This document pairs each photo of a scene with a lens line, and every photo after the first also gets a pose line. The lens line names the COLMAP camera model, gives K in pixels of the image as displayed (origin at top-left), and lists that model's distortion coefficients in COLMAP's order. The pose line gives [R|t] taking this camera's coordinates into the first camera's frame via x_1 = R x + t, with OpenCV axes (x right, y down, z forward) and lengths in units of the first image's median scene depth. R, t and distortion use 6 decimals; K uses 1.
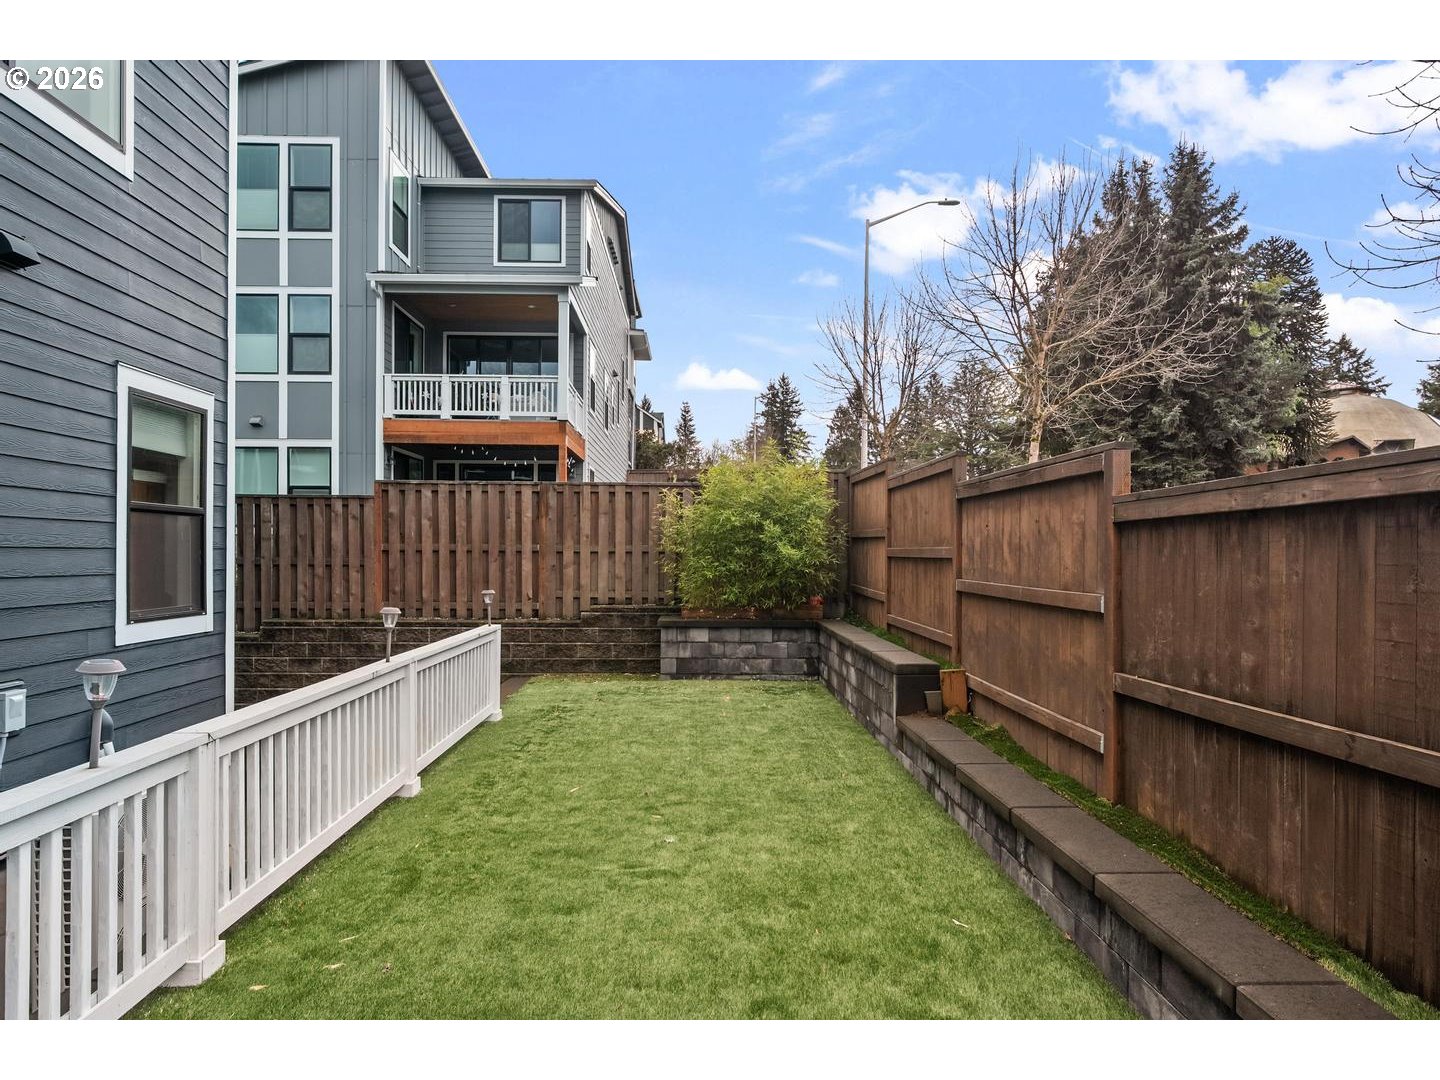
lens RADIAL K [[772.5, 0, 717.3], [0, 772.5, 546.0], [0, 0, 1]] dist [-0.000628, -0.000220]
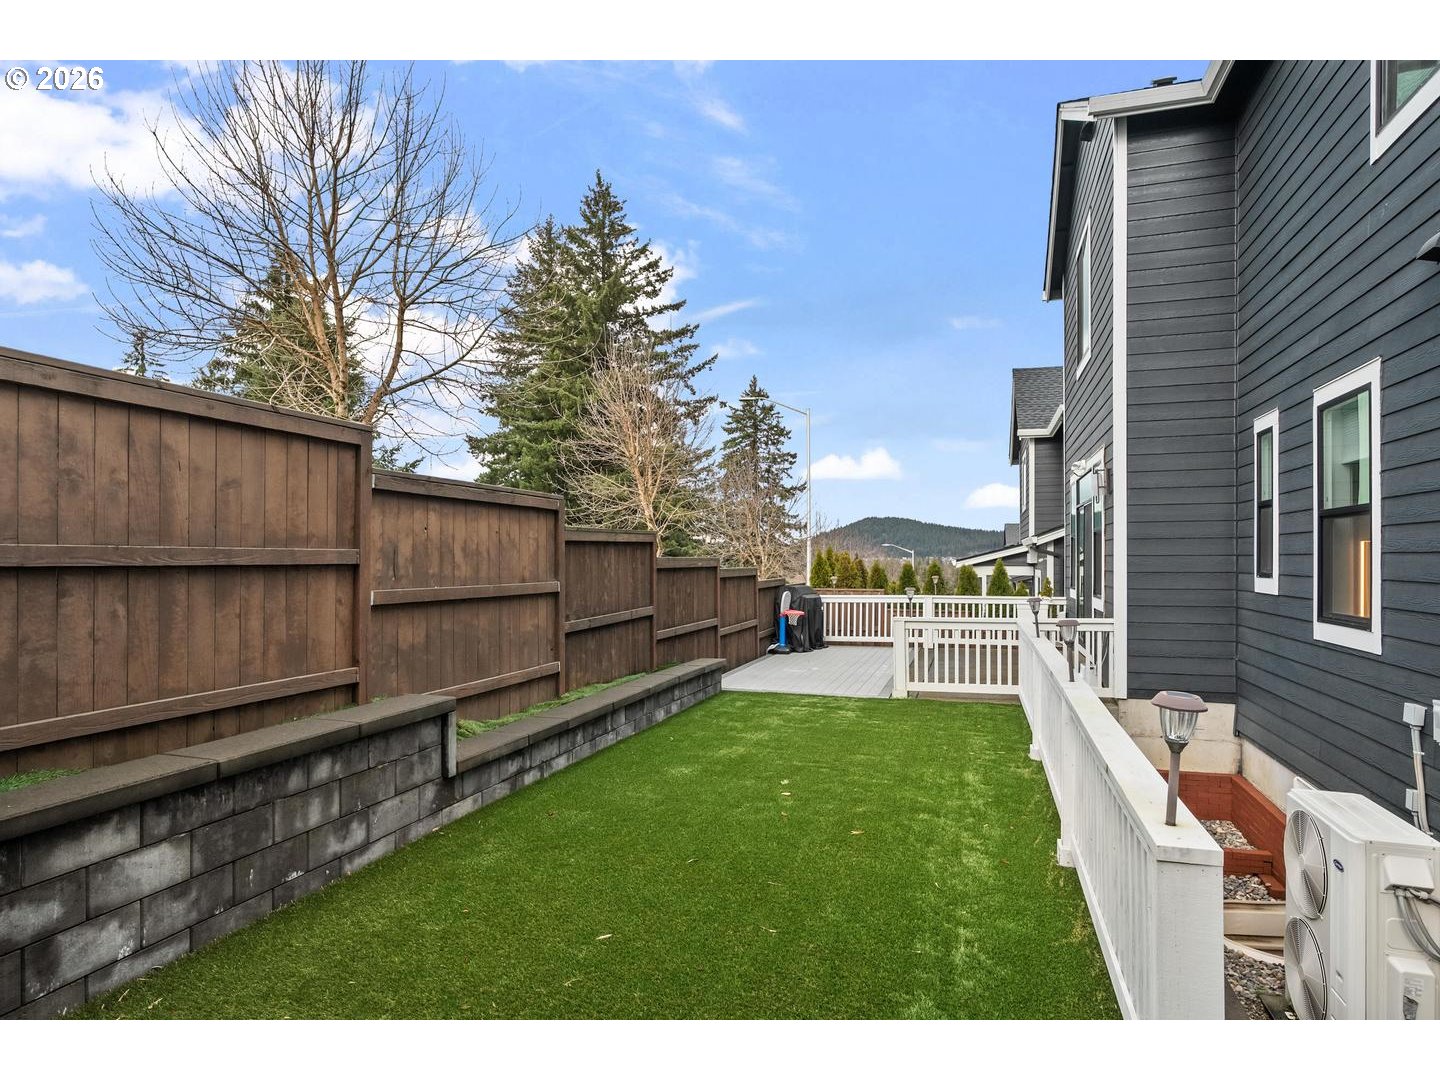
lens RADIAL K [[795.8, 0, 720.0], [0, 795.8, 540.0], [0, 0, 1]] dist [-0.110401, -0.000056]
pose [[-0.939608, 0.003647, 0.342232, -0.368582], [-0.006401, 0.999581, -0.028225, 0.014192], [-0.342192, -0.028711, -0.939191, 2.032207]]
